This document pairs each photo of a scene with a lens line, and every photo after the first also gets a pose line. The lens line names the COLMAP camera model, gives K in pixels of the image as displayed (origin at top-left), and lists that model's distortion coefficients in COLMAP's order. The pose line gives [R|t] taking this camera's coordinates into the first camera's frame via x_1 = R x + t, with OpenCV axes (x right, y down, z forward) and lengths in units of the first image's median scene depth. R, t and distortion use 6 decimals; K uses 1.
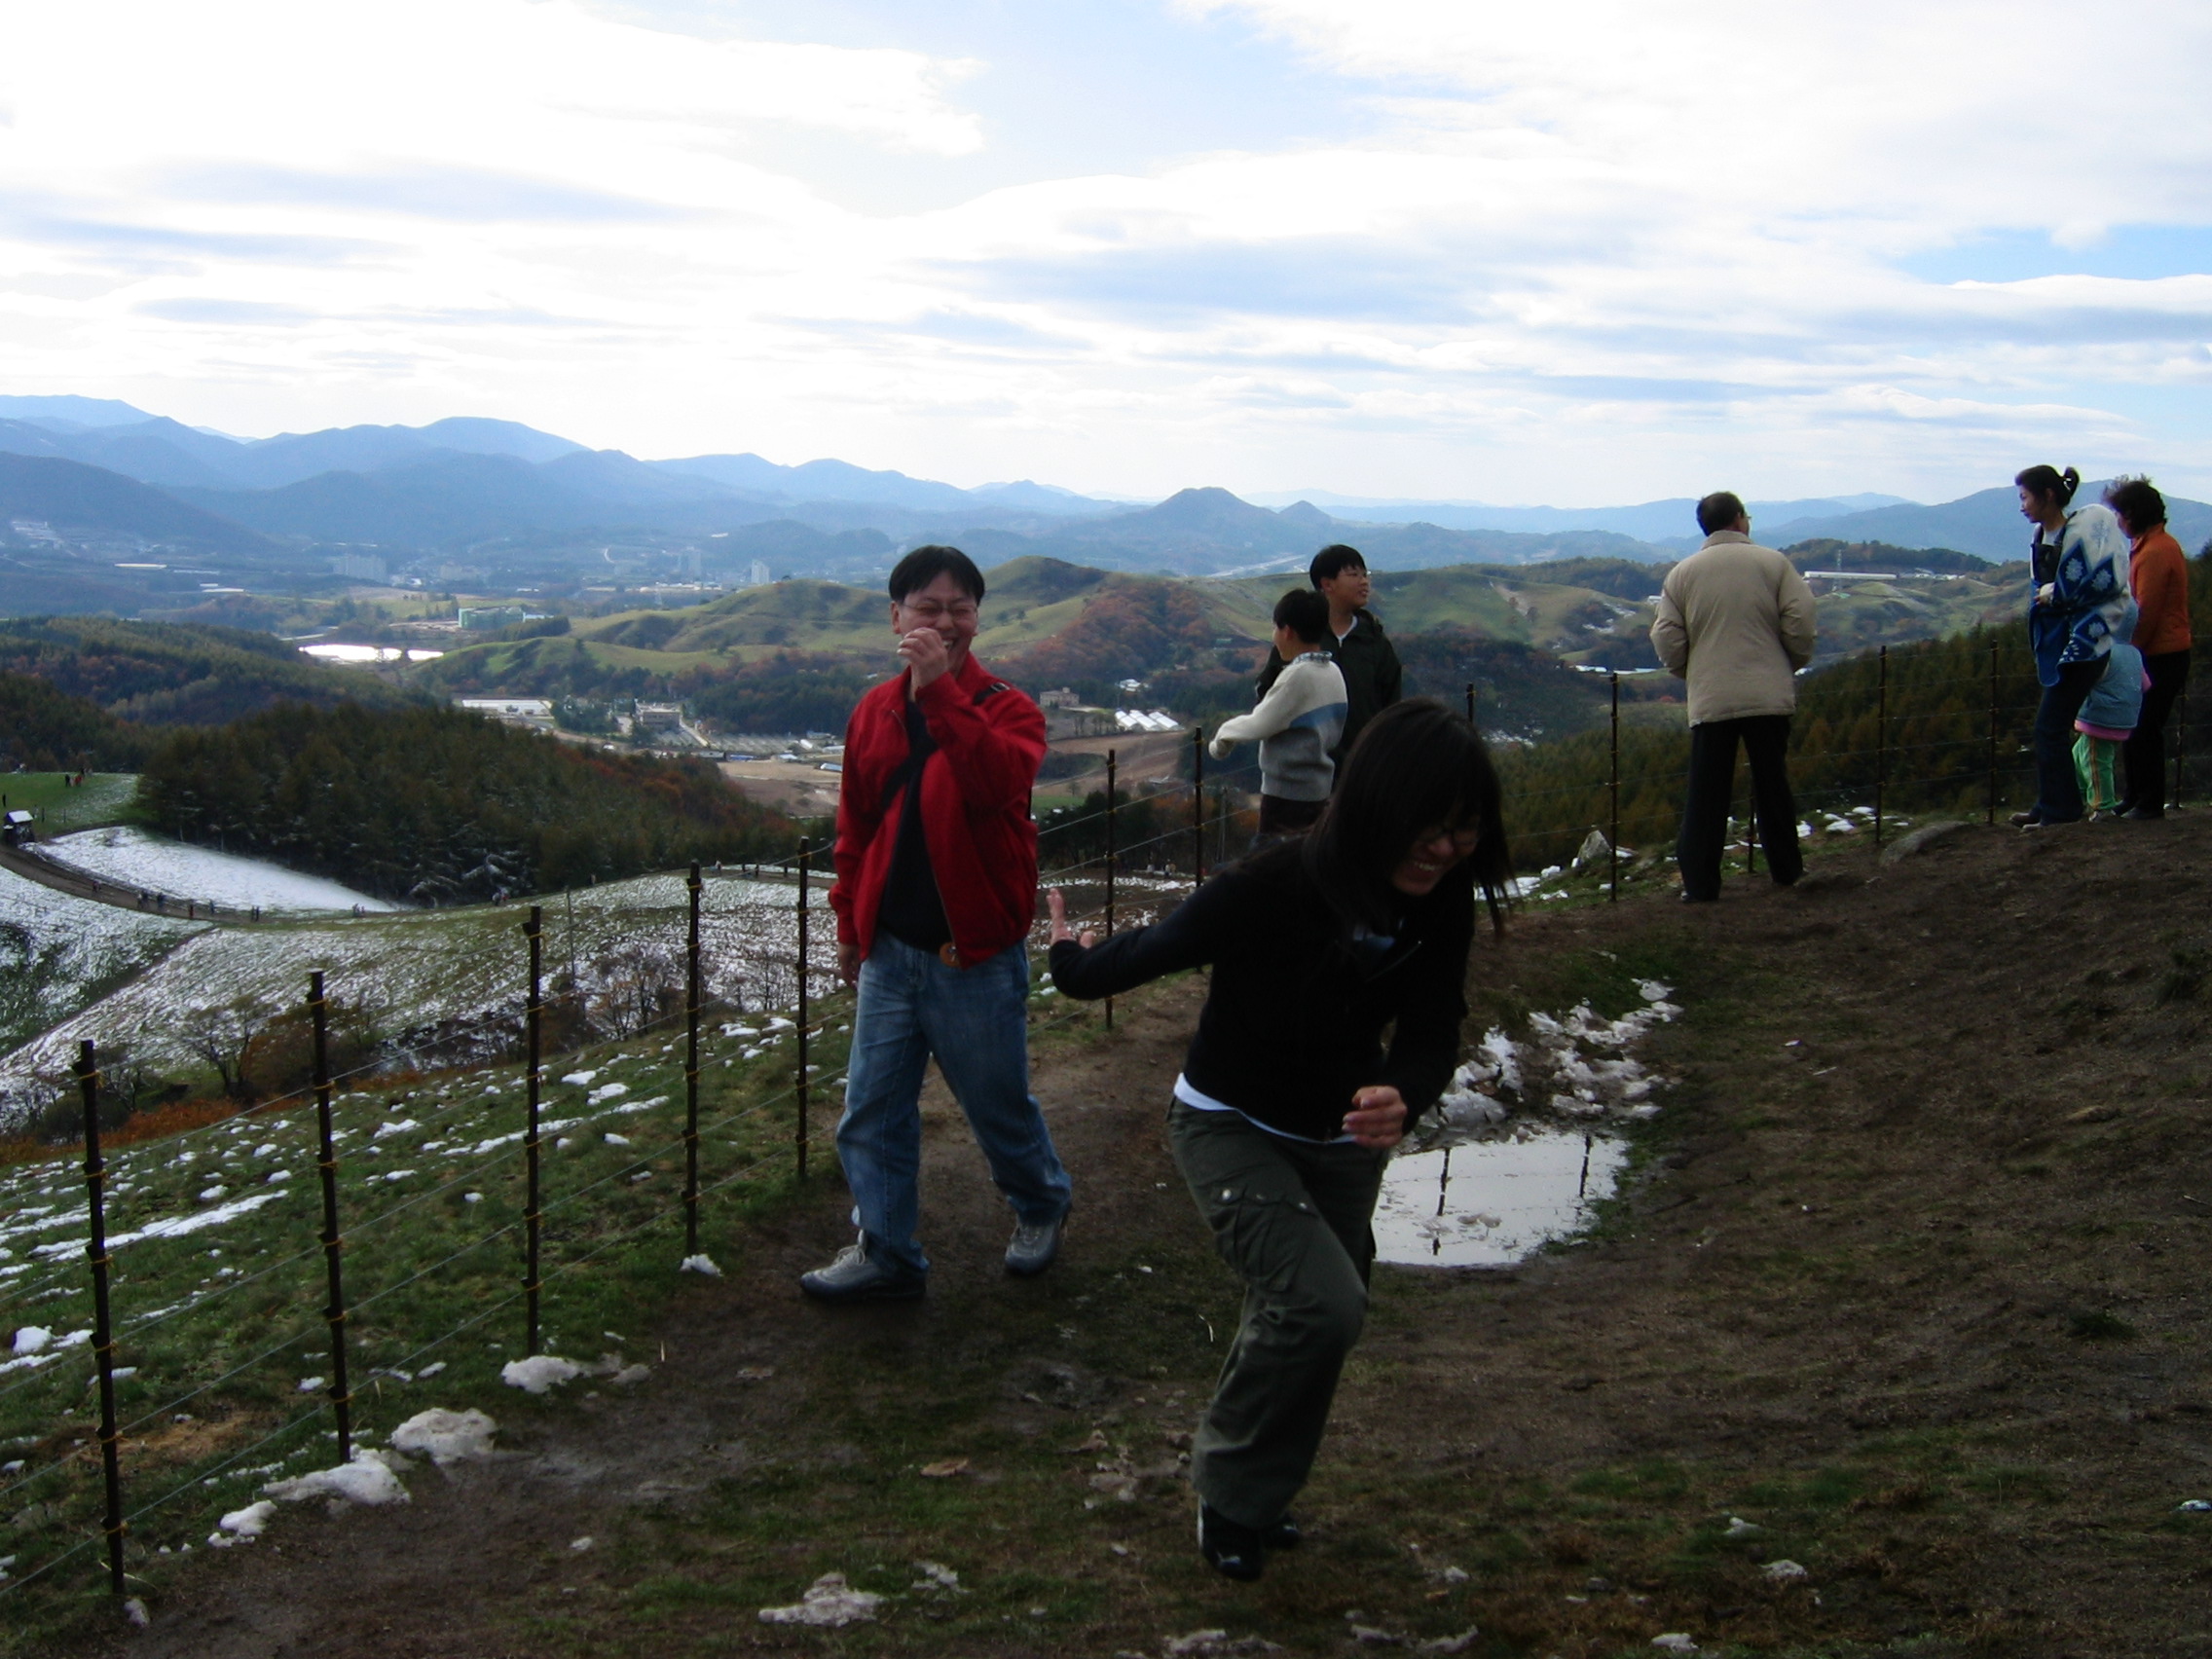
lens RADIAL K [[2434.9, 0, 1088.2], [0, 2434.9, 831.5], [0, 0, 1]] dist [-0.098012, 0.000000]
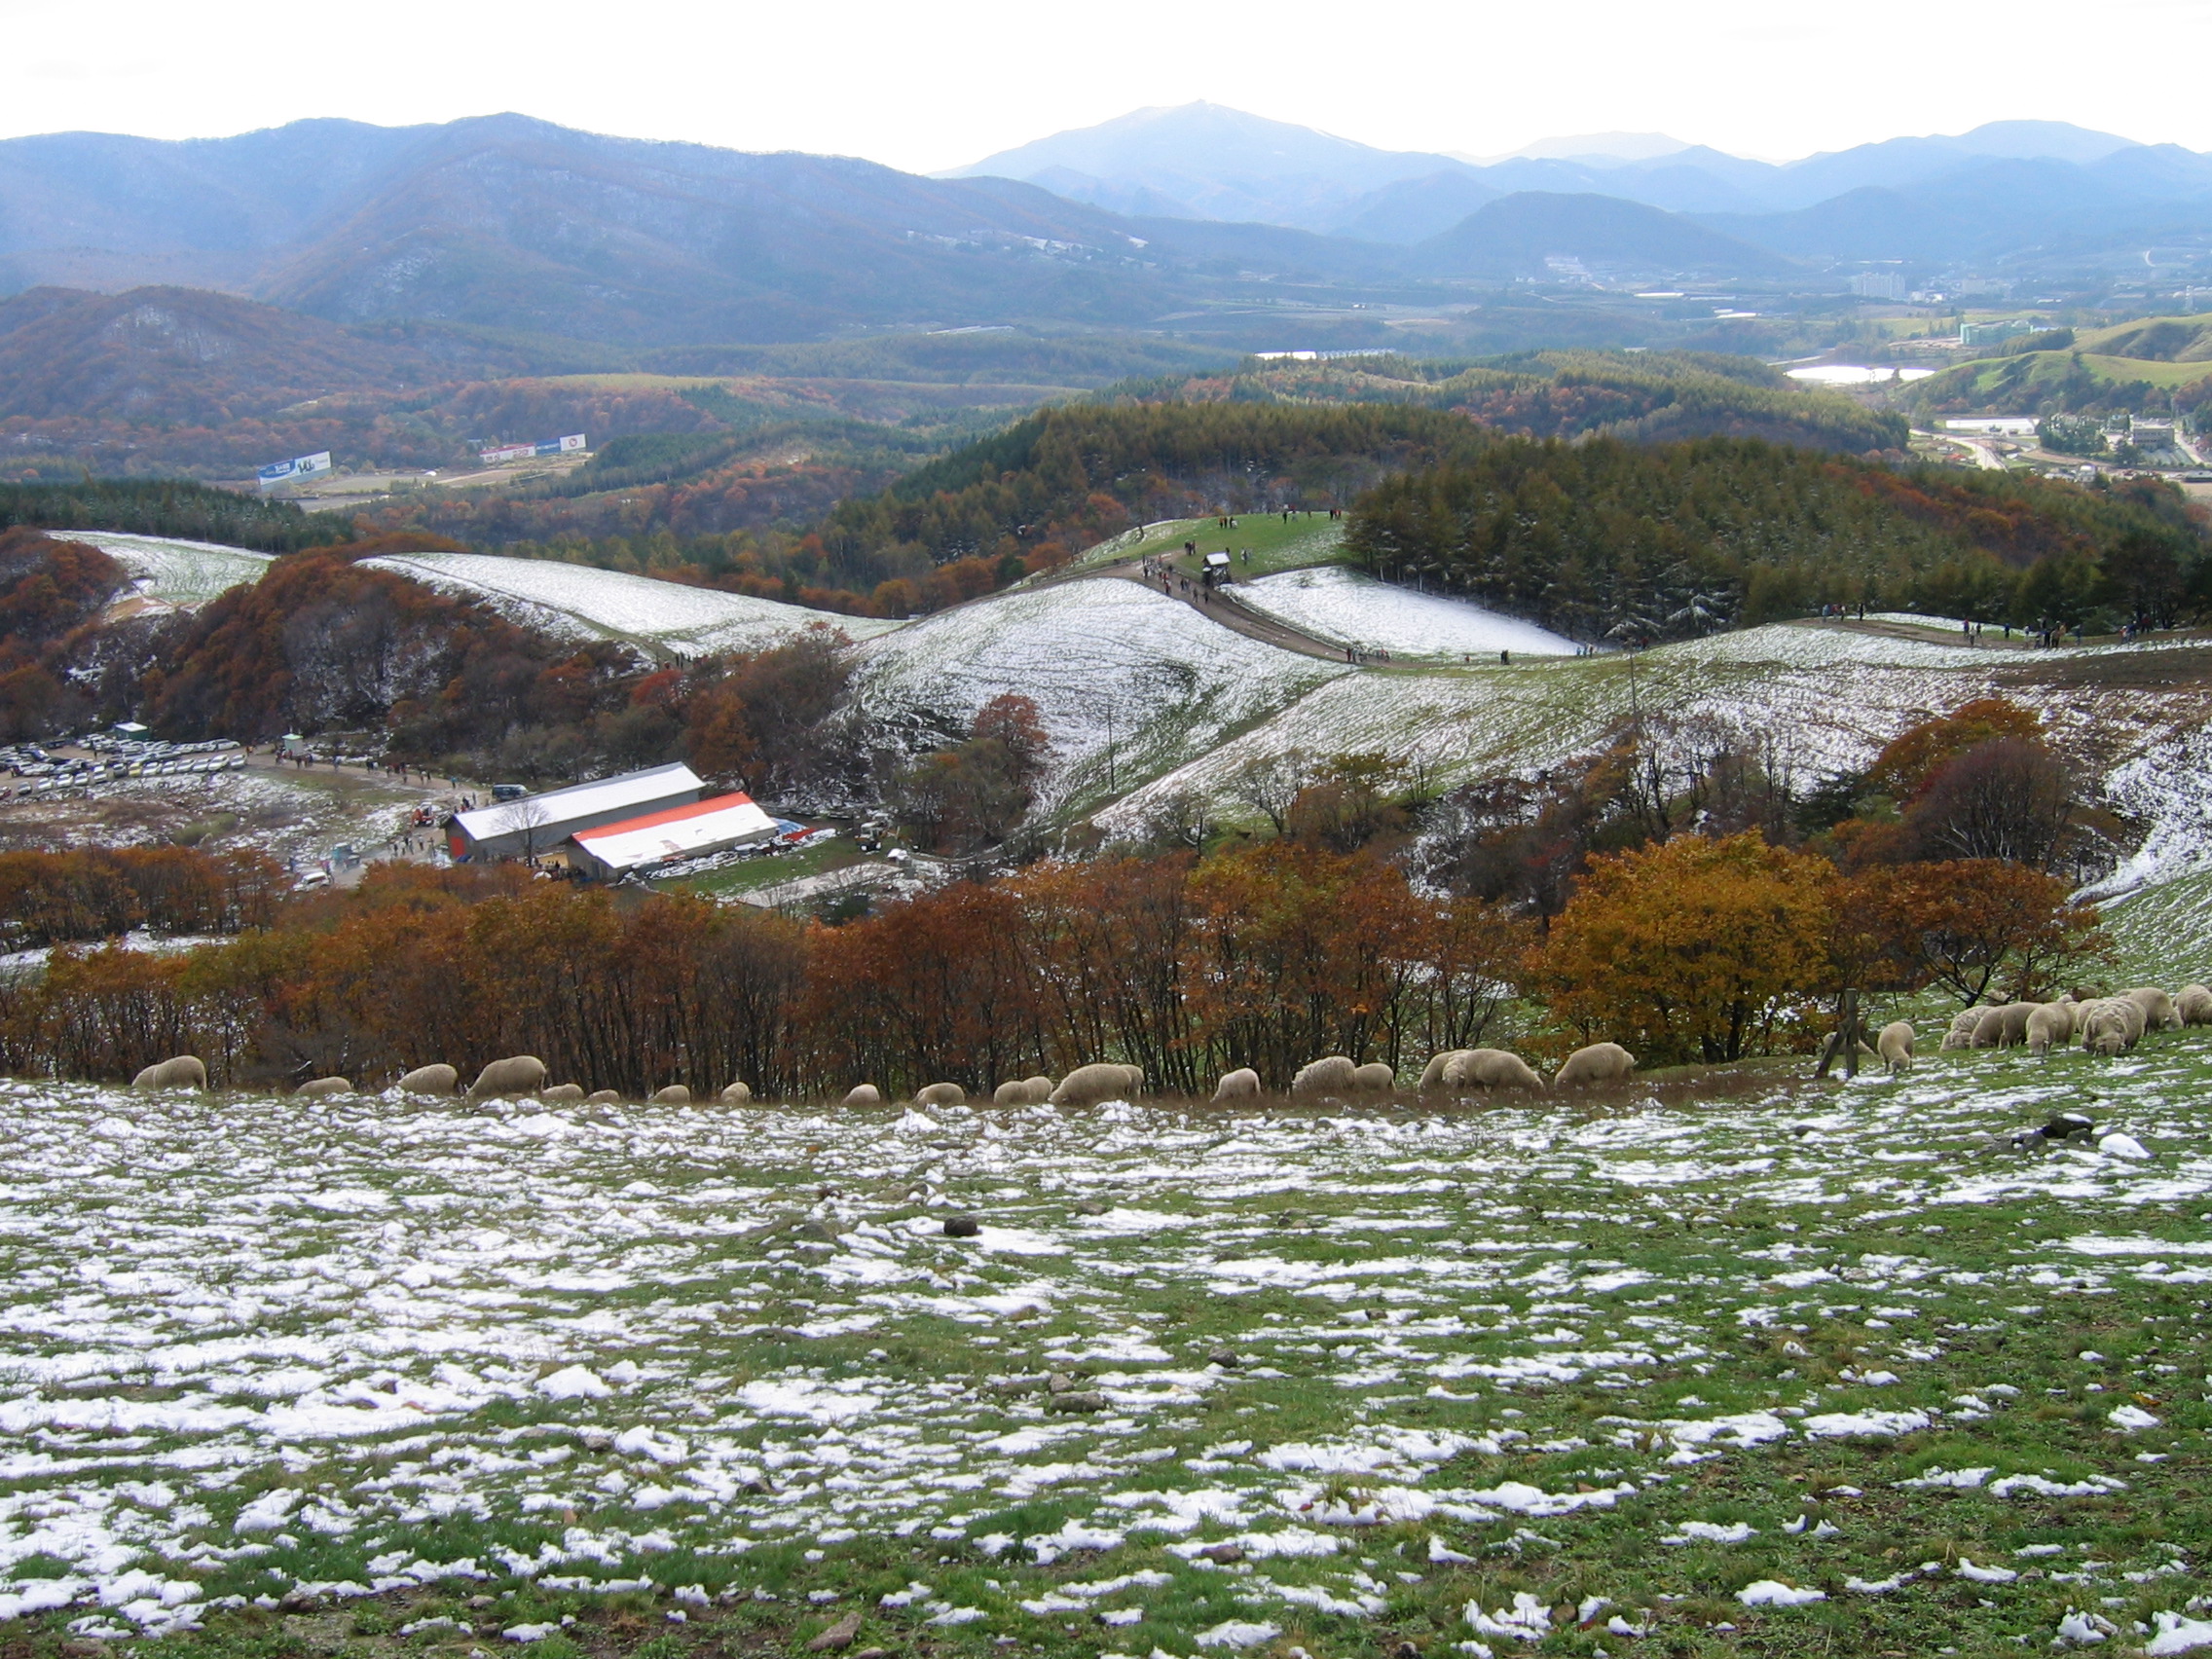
lens RADIAL K [[2434.9, 0, 1098.3], [0, 2434.9, 829.2], [0, 0, 1]] dist [-0.098012, 0.000000]
pose [[0.819432, 0.057114, -0.570323, 0.017291], [0.007764, 0.993826, 0.110680, -0.001009], [0.573123, -0.095122, 0.813930, 0.014915]]
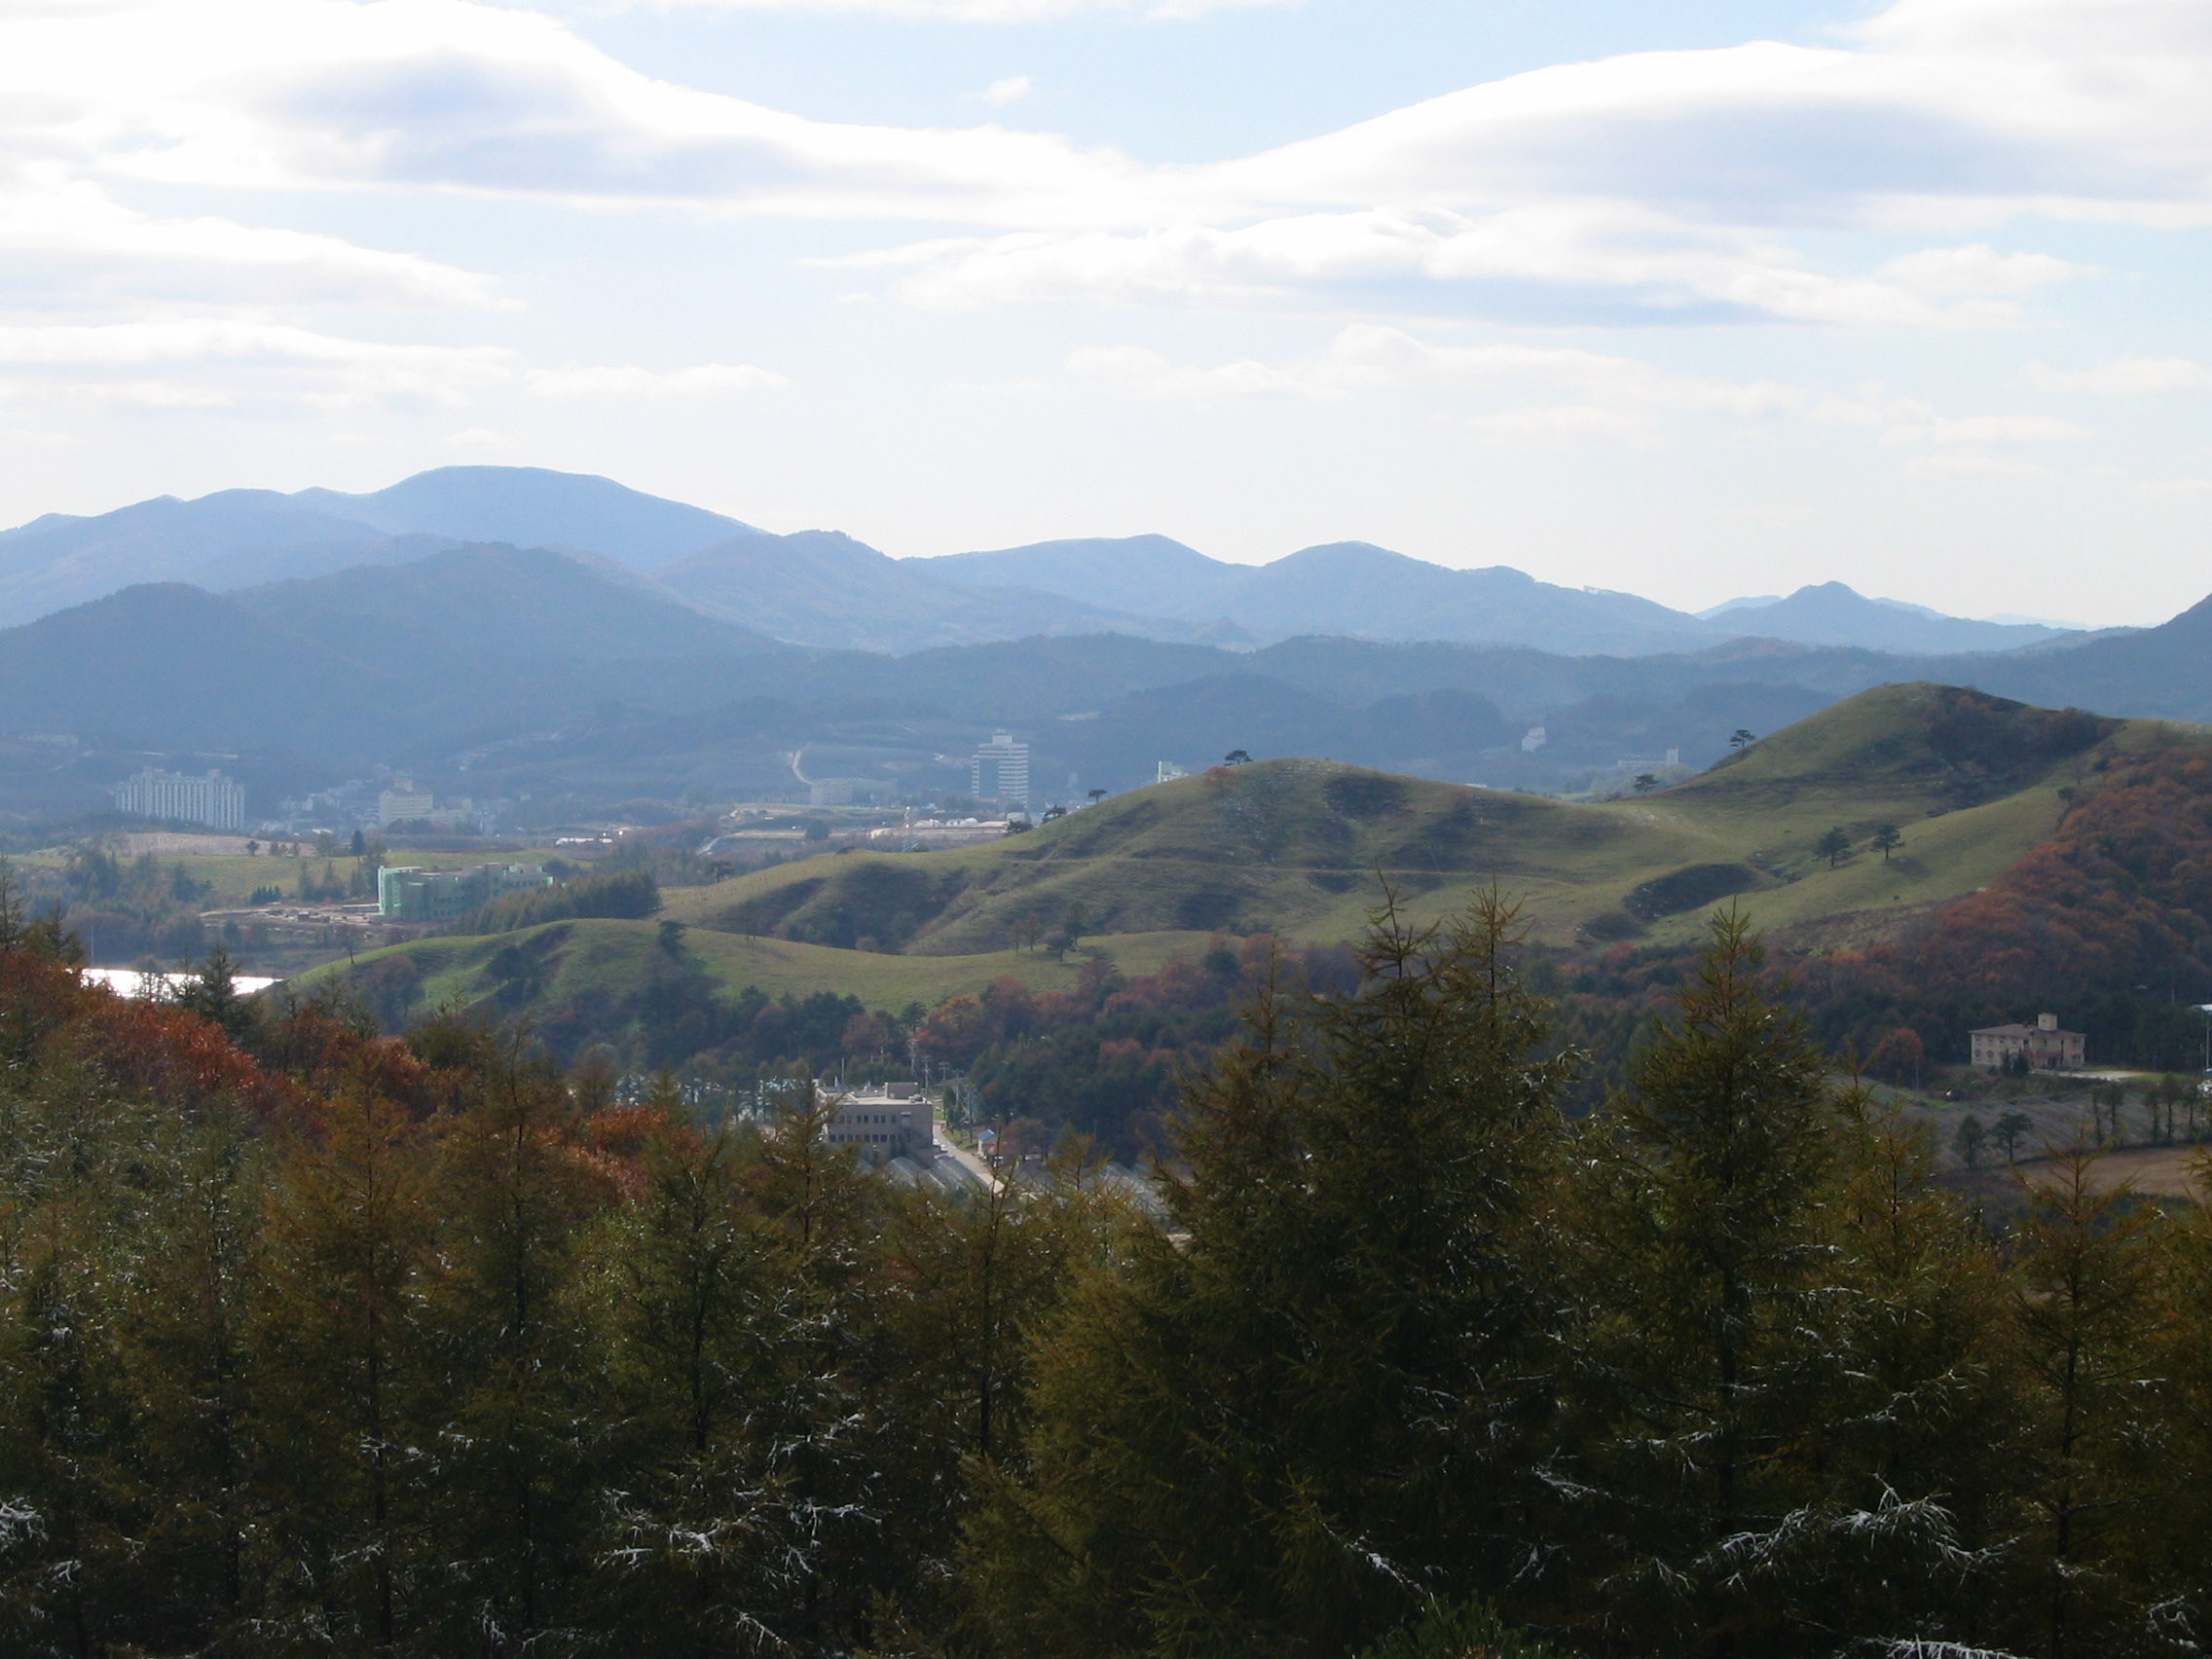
lens RADIAL K [[5995.9, 0, 1100.9], [0, 5995.9, 829.8], [0, 0, 1]] dist [-0.095367, 0.000000]
pose [[0.988857, -0.024524, -0.146832, -0.014157], [0.009166, 0.994496, -0.104374, 0.001461], [0.148584, 0.101865, 0.983639, 0.127702]]
